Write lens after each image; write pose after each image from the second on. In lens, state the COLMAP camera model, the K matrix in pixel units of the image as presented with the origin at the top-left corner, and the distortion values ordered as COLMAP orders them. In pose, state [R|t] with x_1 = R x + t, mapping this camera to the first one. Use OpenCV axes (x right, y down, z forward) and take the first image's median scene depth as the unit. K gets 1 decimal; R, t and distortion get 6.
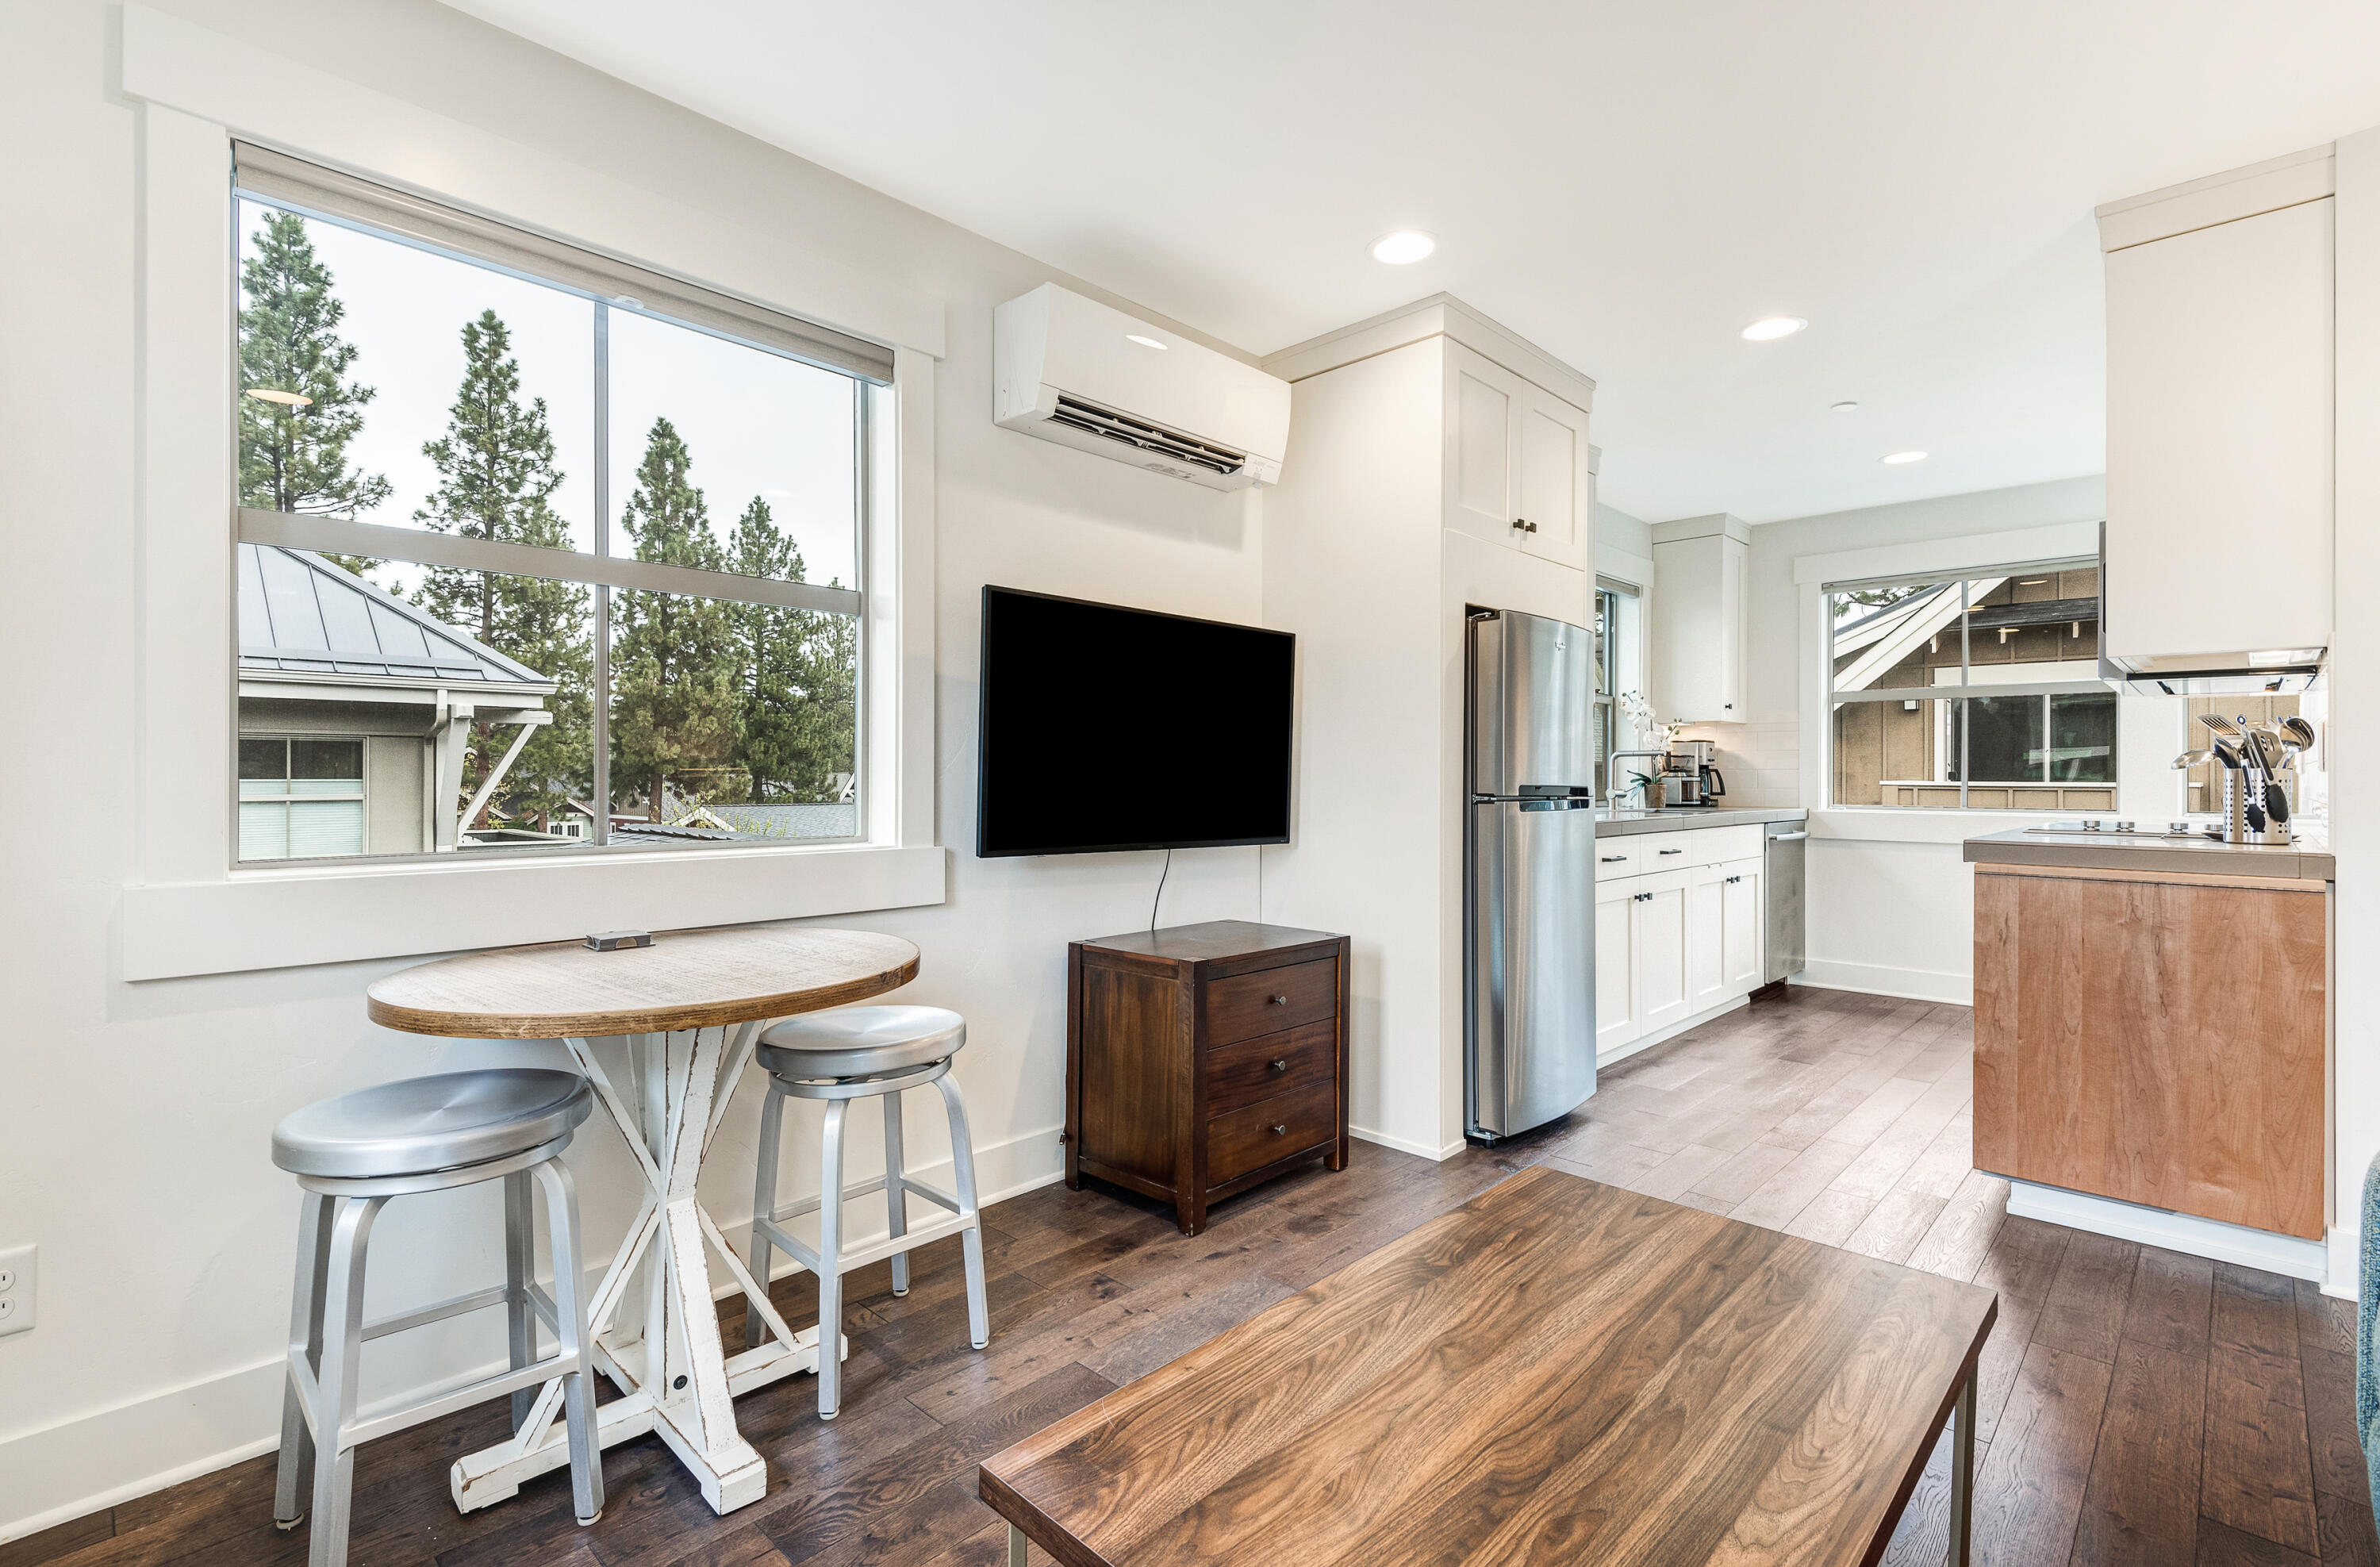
lens RADIAL K [[1095.4, 0, 1188.5], [0, 1095.4, 756.7], [0, 0, 1]] dist [-0.000316, -0.003632]
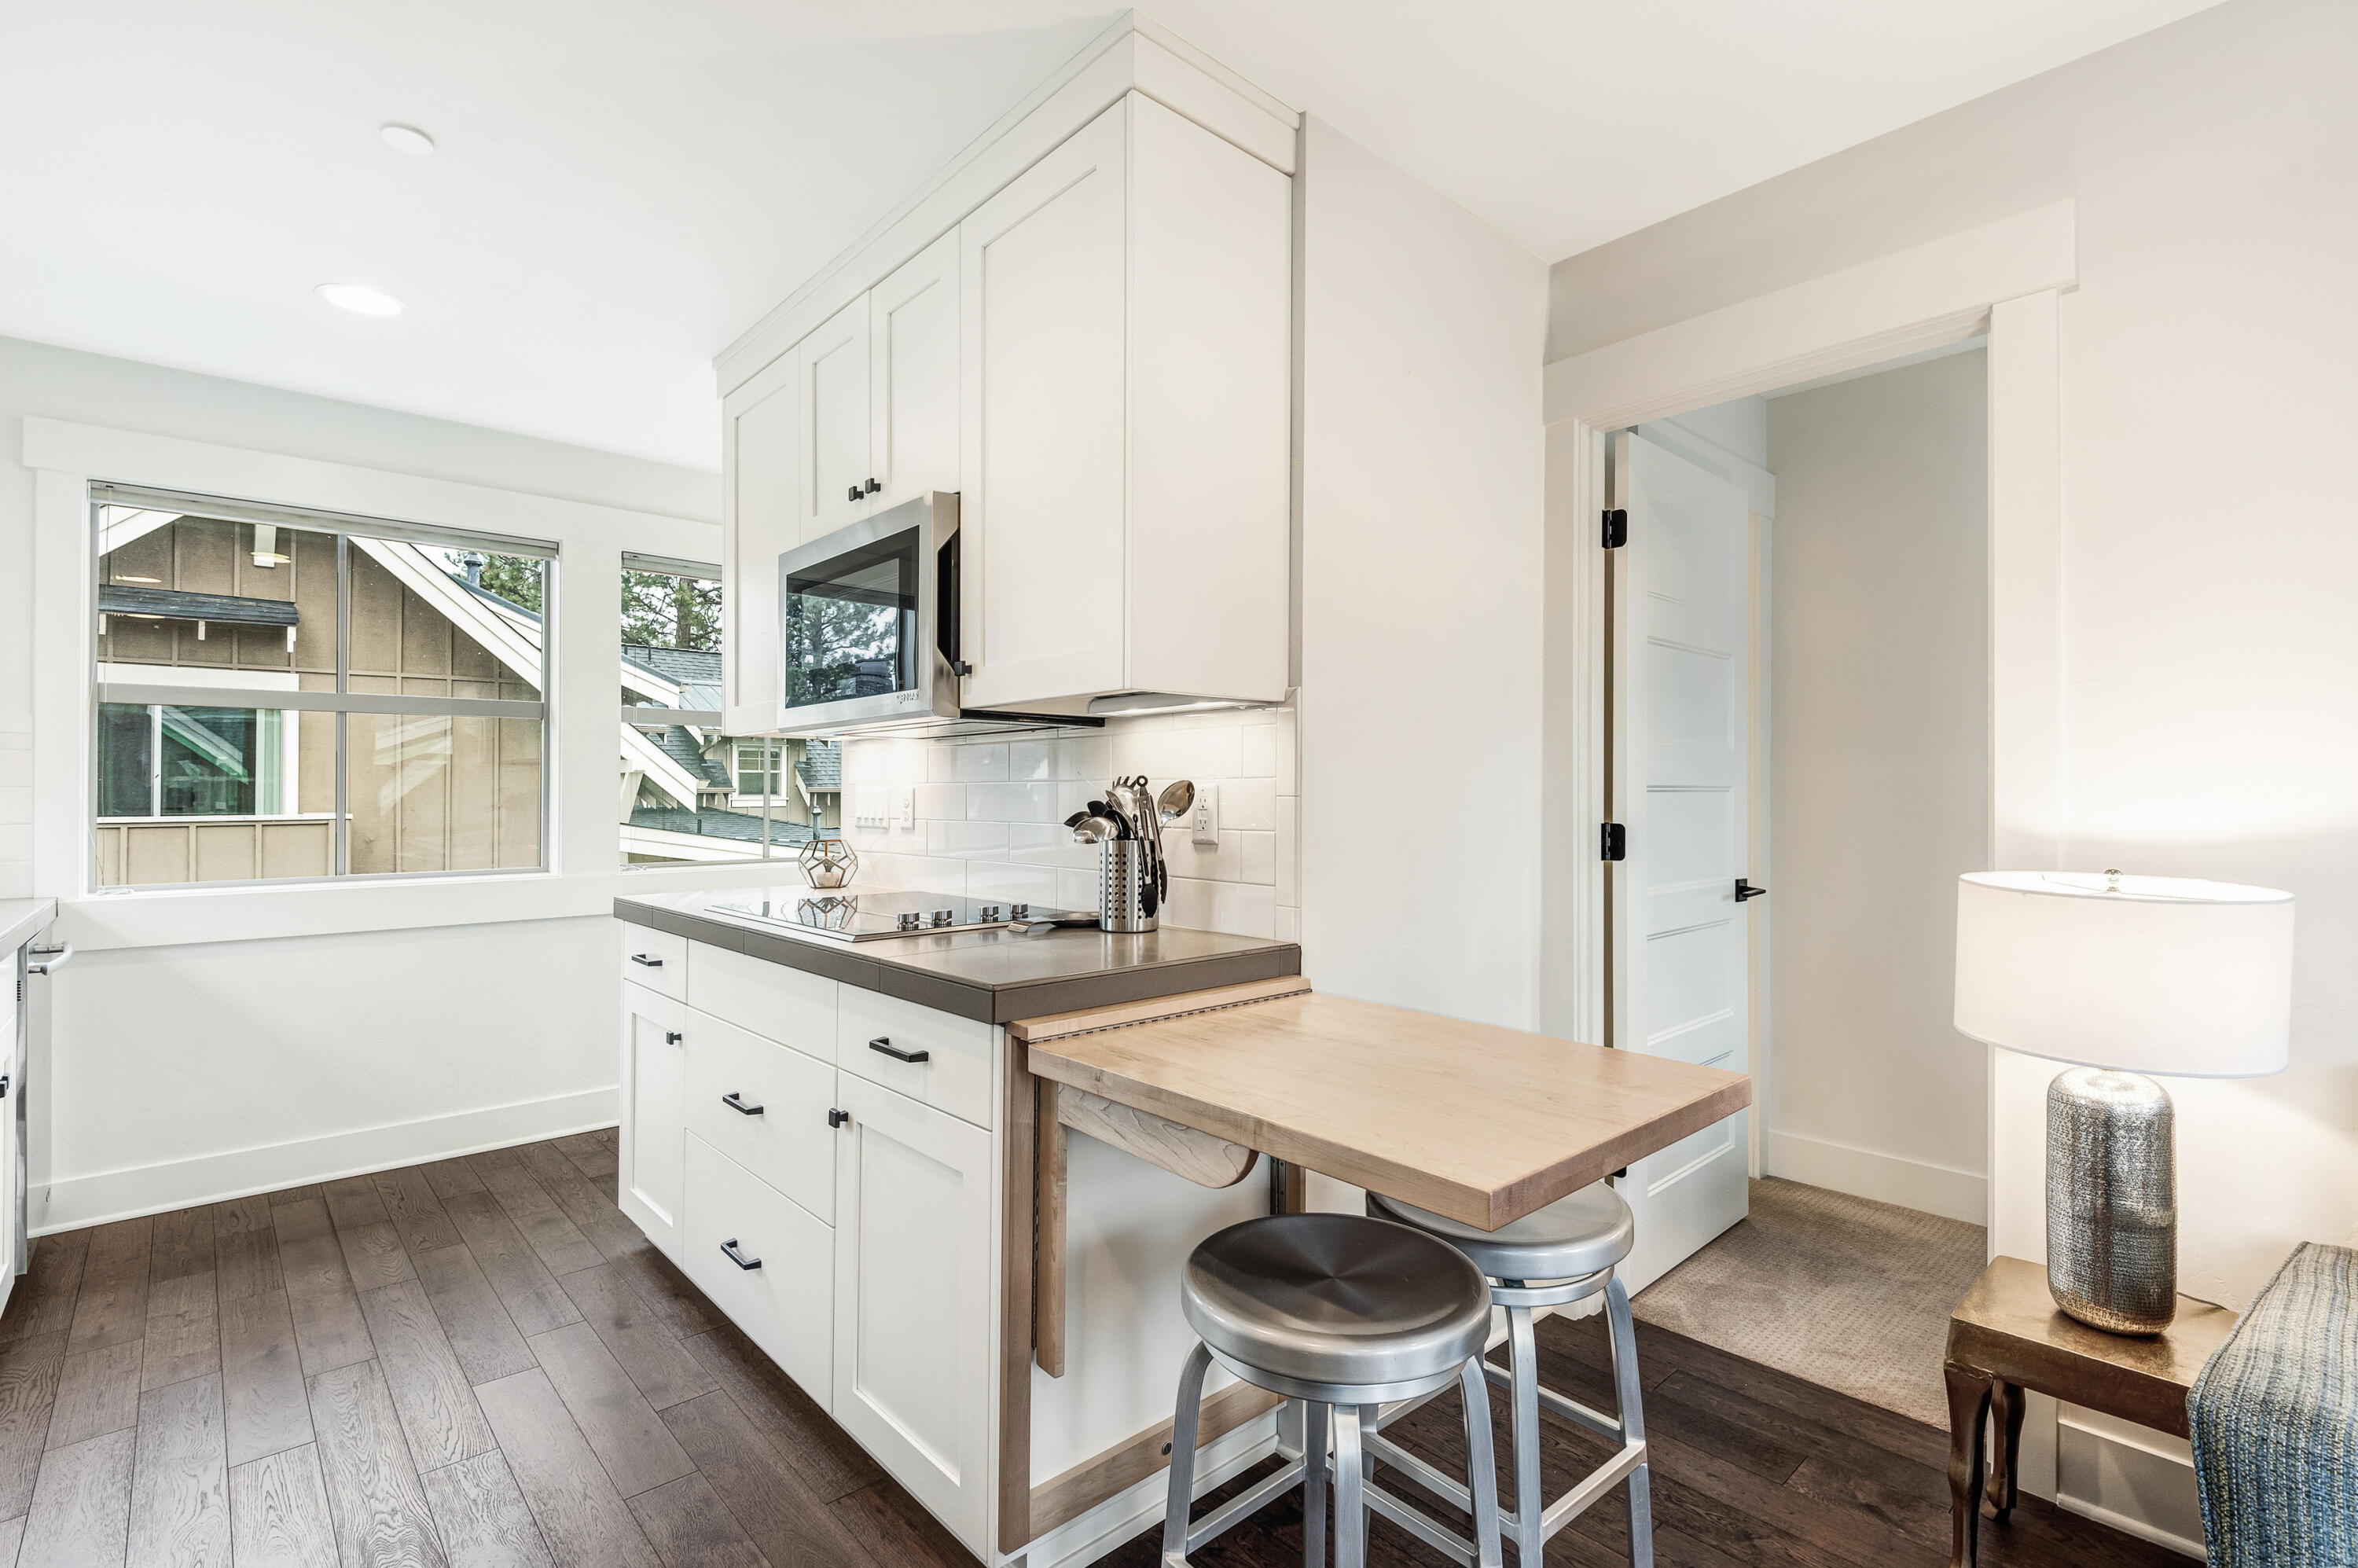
lens RADIAL K [[1085.2, 0, 1172.6], [0, 1085.2, 785.7], [0, 0, 1]] dist [-0.000316, -0.003632]
pose [[0.061154, 0.004397, 0.998119, 0.078757], [-0.013932, 0.999897, -0.003551, -0.012085], [-0.998031, -0.013688, 0.061209, 0.427032]]
